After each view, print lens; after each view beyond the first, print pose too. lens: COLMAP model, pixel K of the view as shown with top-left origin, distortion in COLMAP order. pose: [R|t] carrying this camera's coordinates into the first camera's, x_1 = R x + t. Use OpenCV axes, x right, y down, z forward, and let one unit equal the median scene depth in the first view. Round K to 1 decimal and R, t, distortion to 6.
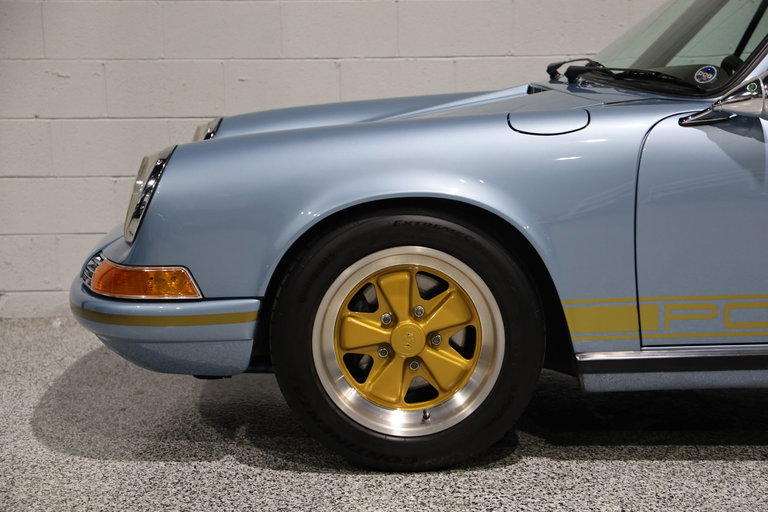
lens RADIAL K [[1546.9, 0, 383.2], [0, 1546.9, 250.6], [0, 0, 1]] dist [0.250076, 0.000000]
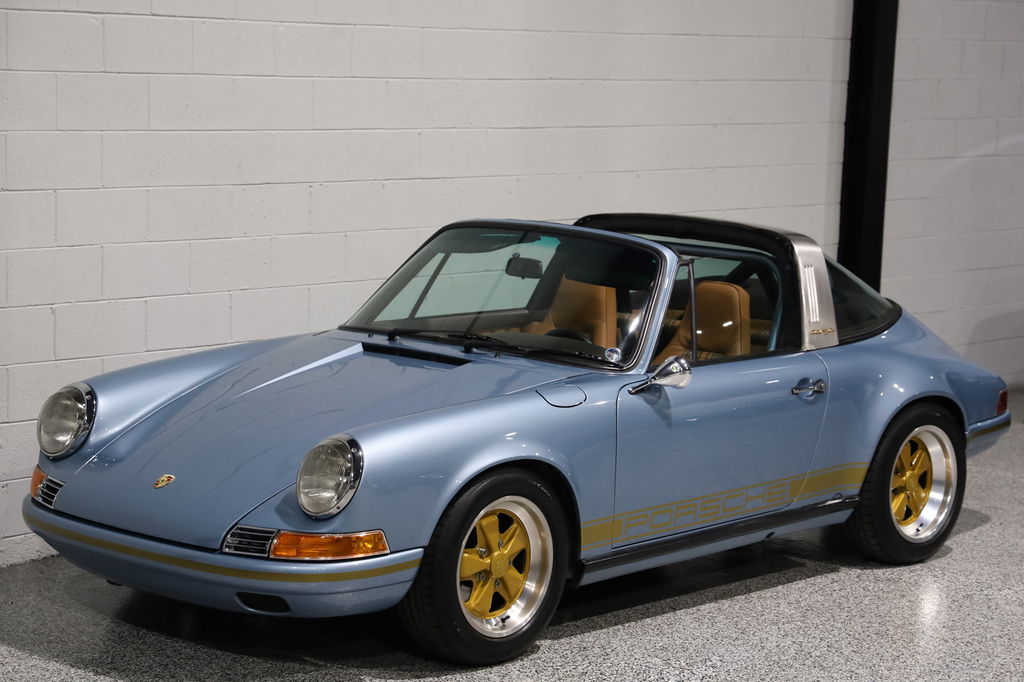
lens RADIAL K [[2427.7, 0, 506.3], [0, 2427.7, 311.5], [0, 0, 1]] dist [0.525231, 0.000000]
pose [[0.690854, -0.050424, 0.721234, -1.506483], [0.055378, 0.998325, 0.016750, -0.198721], [-0.720870, 0.028369, 0.692489, -0.491655]]
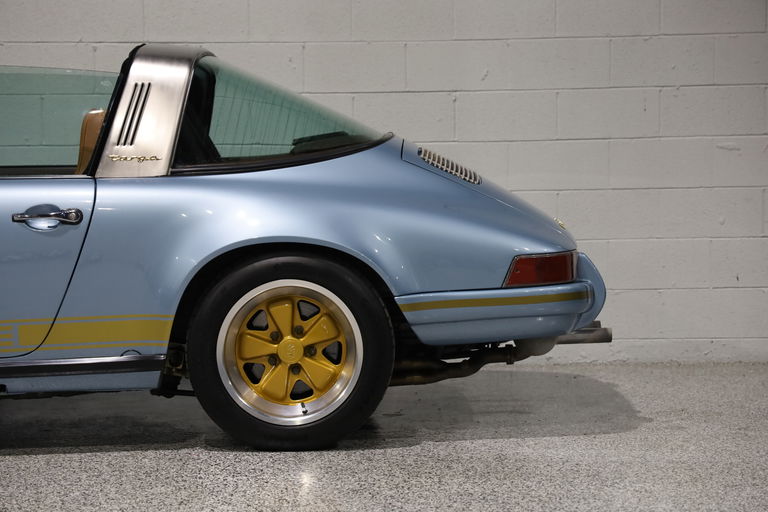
lens RADIAL K [[2039.8, 0, 384.0], [0, 2039.8, 257.3], [0, 0, 1]] dist [0.643208, 0.000000]
pose [[0.999965, -0.001704, -0.008168, 0.755801], [0.001116, 0.997448, -0.071392, 0.093855], [0.008268, 0.071381, 0.997415, -0.753838]]
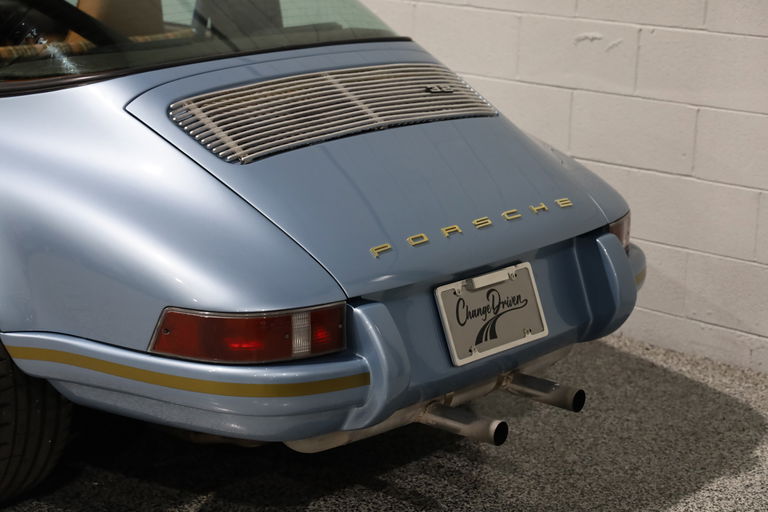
lens RADIAL K [[1546.9, 0, 354.3], [0, 1546.9, 260.5], [0, 0, 1]] dist [0.250076, 0.000000]
pose [[0.719827, 0.207048, -0.662556, 1.454120], [-0.120485, 0.977259, 0.174492, -0.209878], [0.683617, -0.045776, 0.728404, 0.505323]]
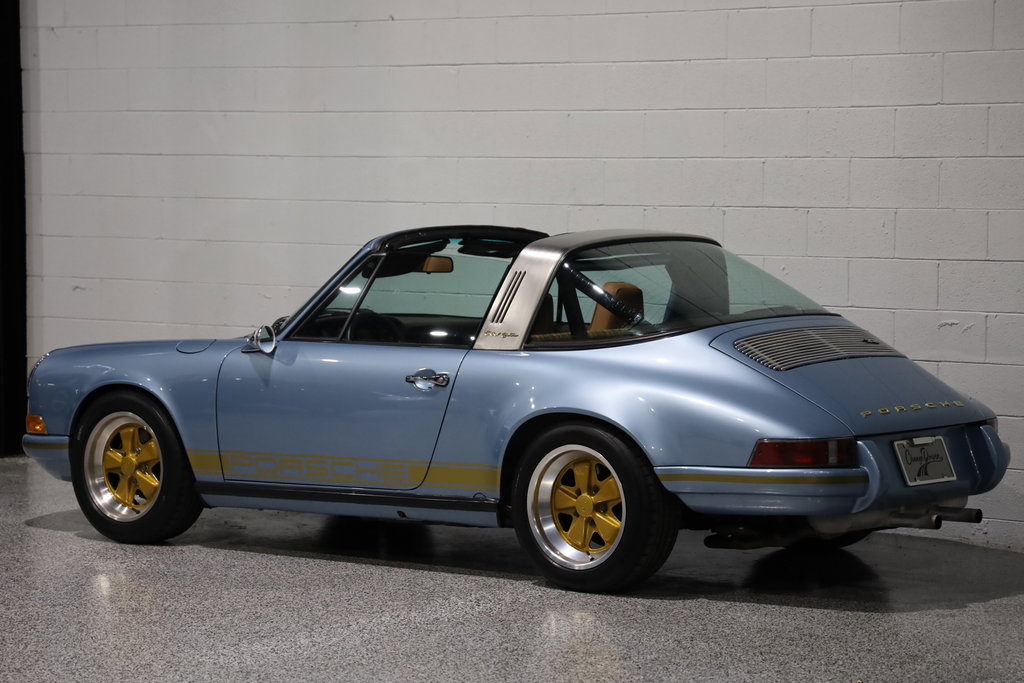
lens RADIAL K [[3146.9, 0, 502.7], [0, 3146.9, 312.2], [0, 0, 1]] dist [0.759311, 0.000000]
pose [[0.765378, 0.046150, -0.641925, 2.627999], [-0.094091, 0.994732, -0.040673, -0.008323], [0.636666, 0.091529, 0.765688, -1.492985]]
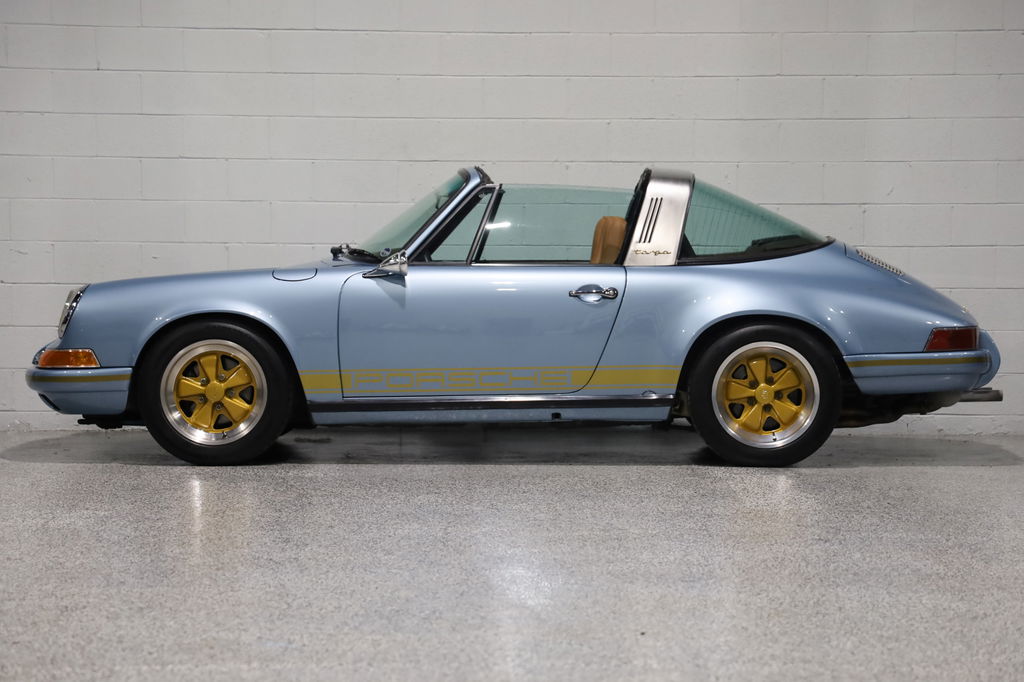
lens RADIAL K [[3015.3, 0, 536.2], [0, 3015.3, 343.2], [0, 0, 1]] dist [0.744944, 0.000000]
pose [[0.999520, 0.016820, -0.026016, 0.484068], [-0.019372, 0.994681, -0.101161, 0.353626], [0.024176, 0.101617, 0.994530, -2.542646]]
